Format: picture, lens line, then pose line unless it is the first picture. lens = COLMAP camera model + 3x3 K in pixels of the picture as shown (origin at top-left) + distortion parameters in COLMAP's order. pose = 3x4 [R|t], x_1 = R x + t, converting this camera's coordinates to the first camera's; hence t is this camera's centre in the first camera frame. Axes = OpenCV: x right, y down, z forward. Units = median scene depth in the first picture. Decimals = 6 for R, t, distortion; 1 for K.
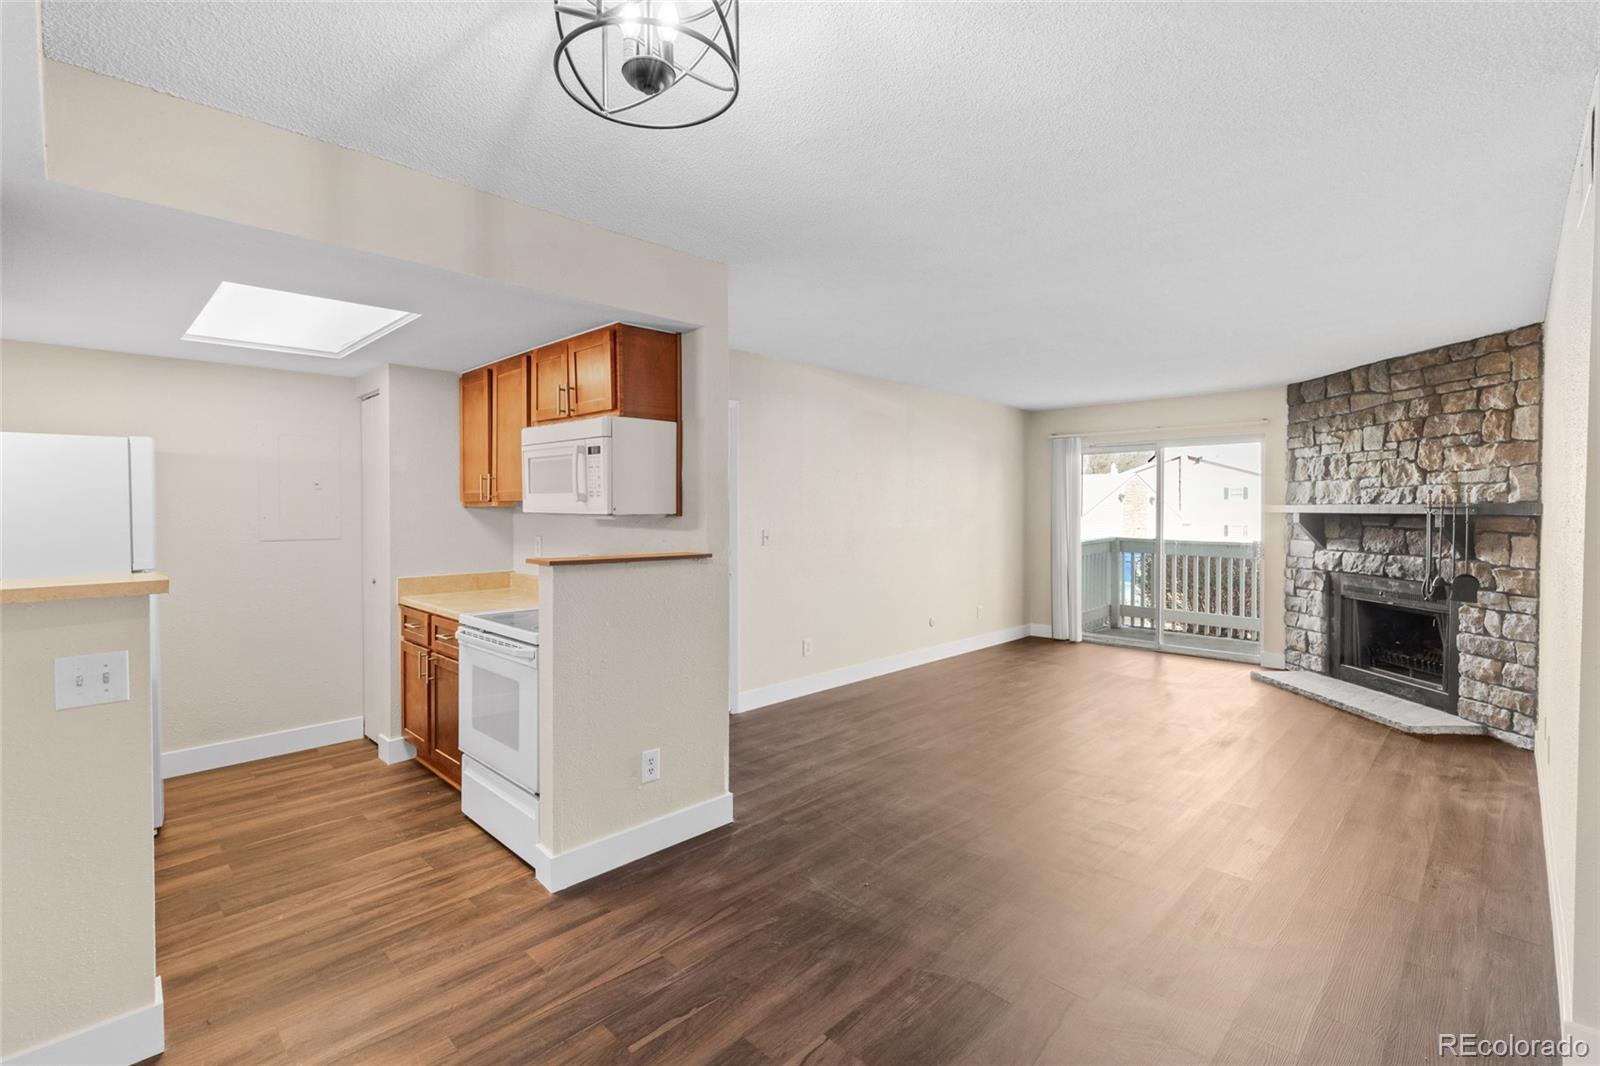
lens RADIAL K [[726.7, 0, 781.2], [0, 726.7, 517.6], [0, 0, 1]] dist [-0.000696, 0.000403]
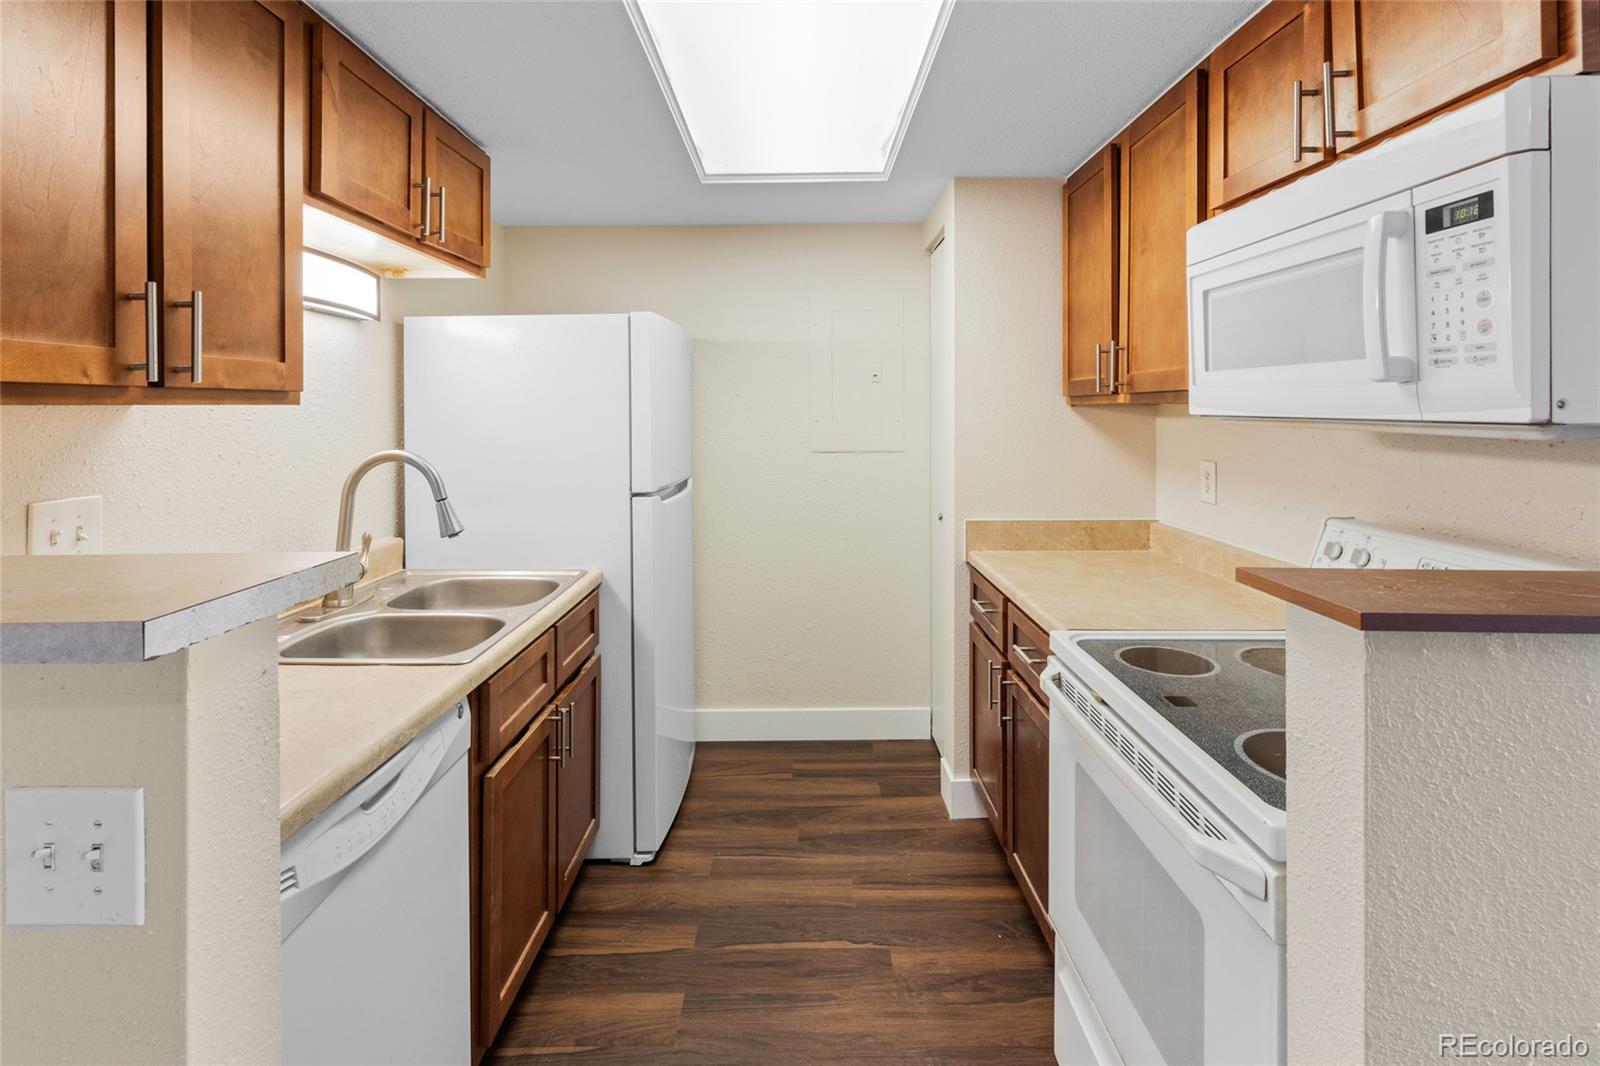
lens RADIAL K [[726.7, 0, 810.2], [0, 726.7, 403.7], [0, 0, 1]] dist [-0.000696, 0.000403]
pose [[0.713962, -0.009476, -0.700120, -0.163987], [-0.005801, 0.999794, -0.019448, -0.003429], [0.700160, 0.017947, 0.713760, 0.406778]]
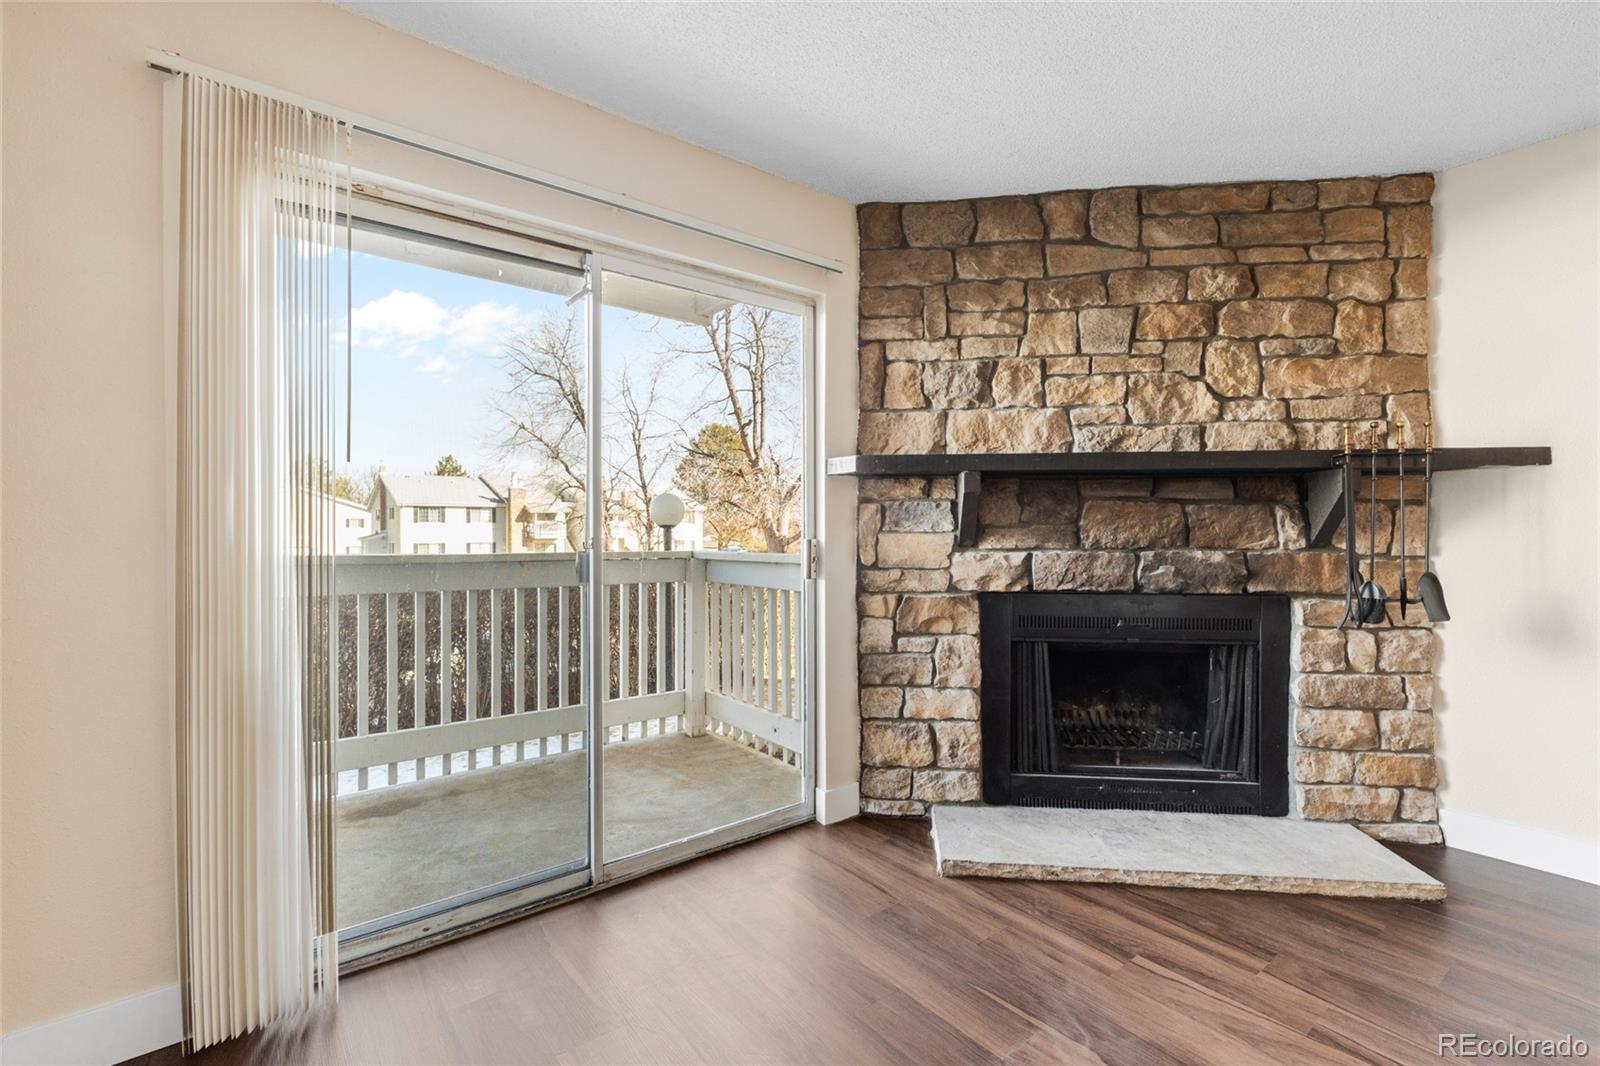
lens RADIAL K [[726.7, 0, 802.5], [0, 726.7, 527.6], [0, 0, 1]] dist [-0.000696, 0.000403]
pose [[0.110358, 0.005459, 0.993877, 0.316372], [0.012069, 0.999904, -0.006832, 0.040253], [-0.993819, 0.012749, 0.110281, 1.369918]]
